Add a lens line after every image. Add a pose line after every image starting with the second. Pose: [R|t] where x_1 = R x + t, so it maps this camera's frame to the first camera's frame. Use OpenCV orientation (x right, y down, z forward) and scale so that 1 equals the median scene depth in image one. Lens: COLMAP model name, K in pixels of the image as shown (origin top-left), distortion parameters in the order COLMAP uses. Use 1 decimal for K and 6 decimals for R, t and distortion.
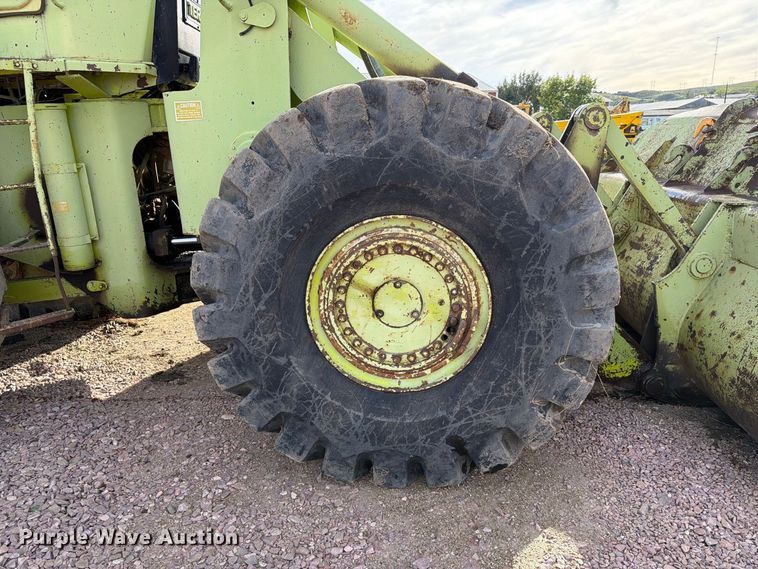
lens RADIAL K [[534.1, 0, 381.4], [0, 534.1, 300.0], [0, 0, 1]] dist [0.028861, -0.040326]
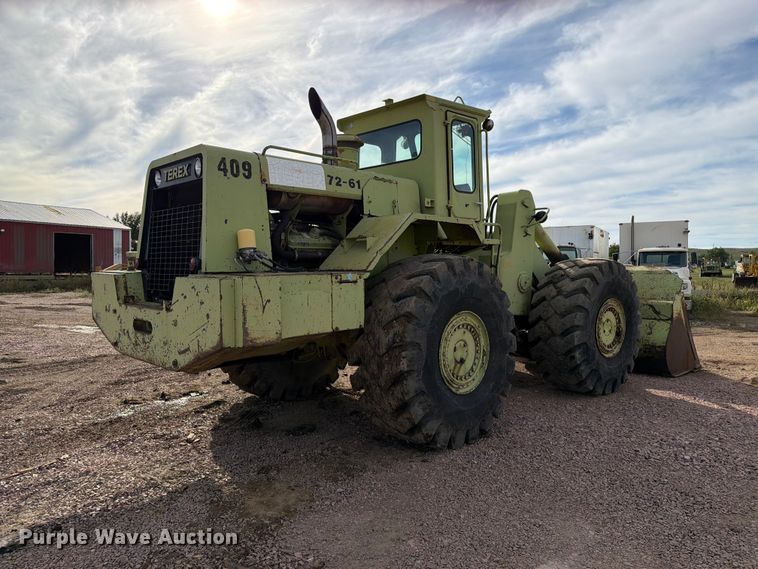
lens RADIAL K [[556.8, 0, 383.8], [0, 556.8, 286.3], [0, 0, 1]] dist [0.051419, -0.061582]
pose [[0.694641, 0.011795, 0.719259, -3.128868], [0.184527, 0.963488, -0.194011, 0.163054], [-0.695286, 0.267491, 0.667102, -0.317101]]
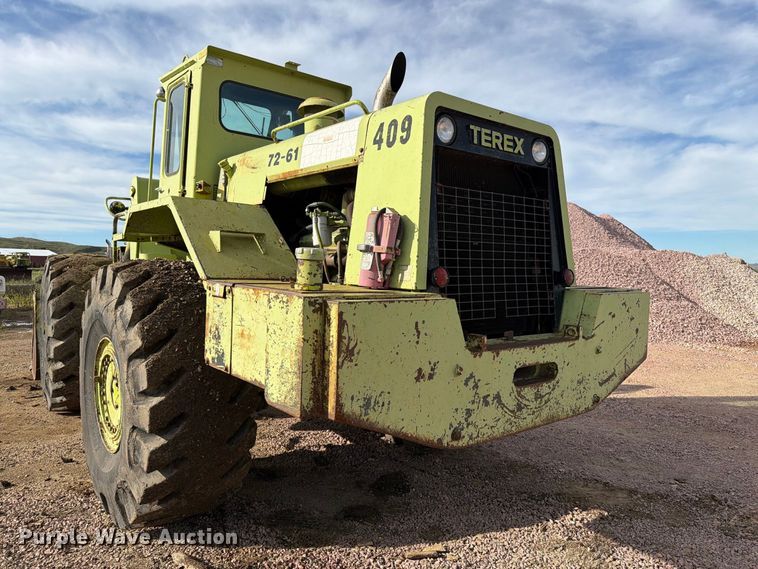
lens RADIAL K [[551.2, 0, 375.8], [0, 551.2, 282.5], [0, 0, 1]] dist [0.048480, -0.050237]
pose [[-0.659789, 0.001477, 0.751450, -3.004997], [0.226152, 0.954027, 0.196691, -0.793643], [-0.716613, 0.299716, -0.629790, 2.690475]]
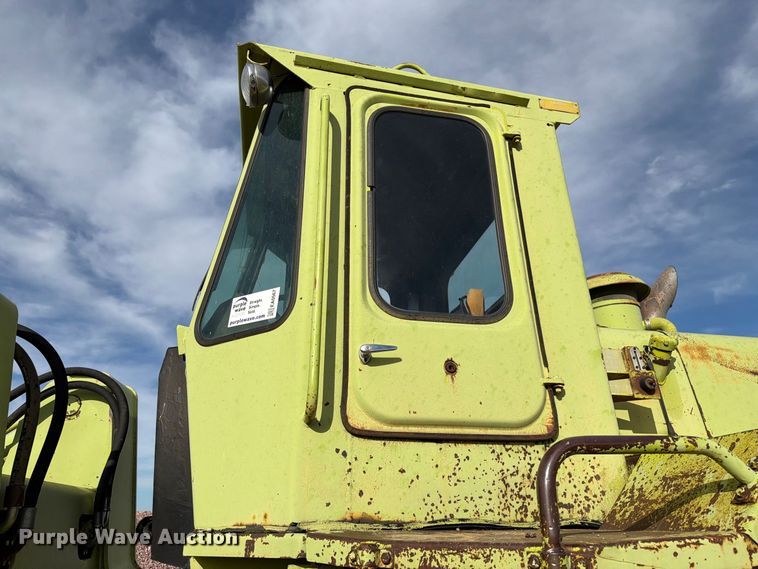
lens RADIAL K [[534.1, 0, 381.4], [0, 534.1, 300.0], [0, 0, 1]] dist [0.028861, -0.040326]
pose [[-0.968494, -0.048799, -0.244208, -0.640049], [-0.023344, 0.994085, -0.106063, -0.897464], [0.247939, -0.097020, -0.963905, 2.393201]]
